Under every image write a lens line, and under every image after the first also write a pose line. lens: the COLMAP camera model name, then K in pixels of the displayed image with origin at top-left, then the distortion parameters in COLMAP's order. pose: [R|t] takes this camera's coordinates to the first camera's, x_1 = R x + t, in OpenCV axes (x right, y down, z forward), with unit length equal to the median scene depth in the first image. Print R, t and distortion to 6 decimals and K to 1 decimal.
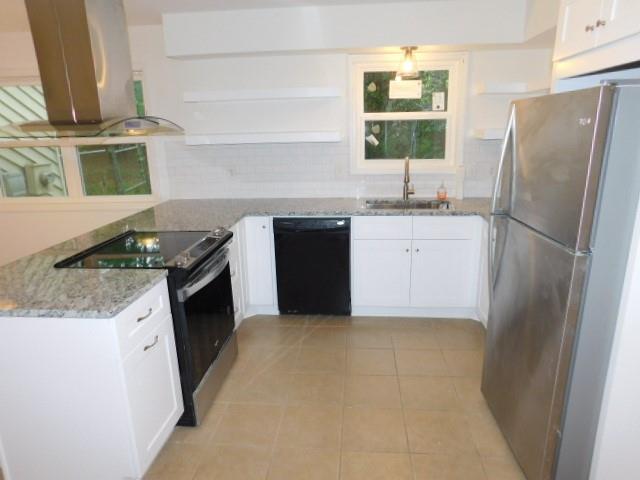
lens RADIAL K [[427.2, 0, 317.5], [0, 427.2, 241.9], [0, 0, 1]] dist [-0.075972, 0.063067]
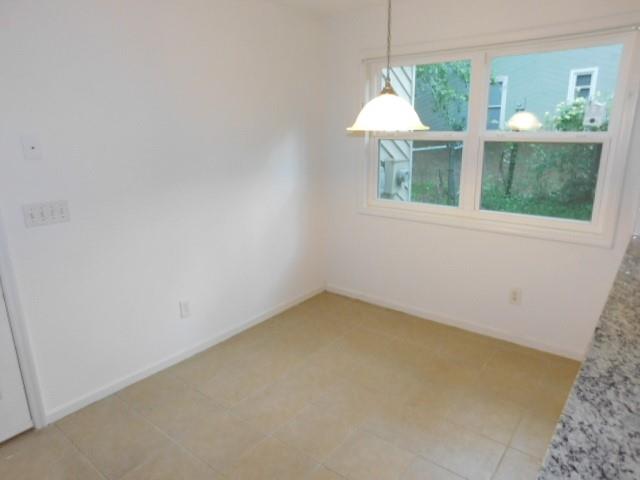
lens RADIAL K [[427.2, 0, 317.5], [0, 427.2, 241.9], [0, 0, 1]] dist [-0.075972, 0.063067]
pose [[0.841731, 0.156959, -0.516579, -0.333850], [-0.155706, 0.986727, 0.046098, -0.035208], [0.516958, 0.041632, 0.854998, 0.185047]]
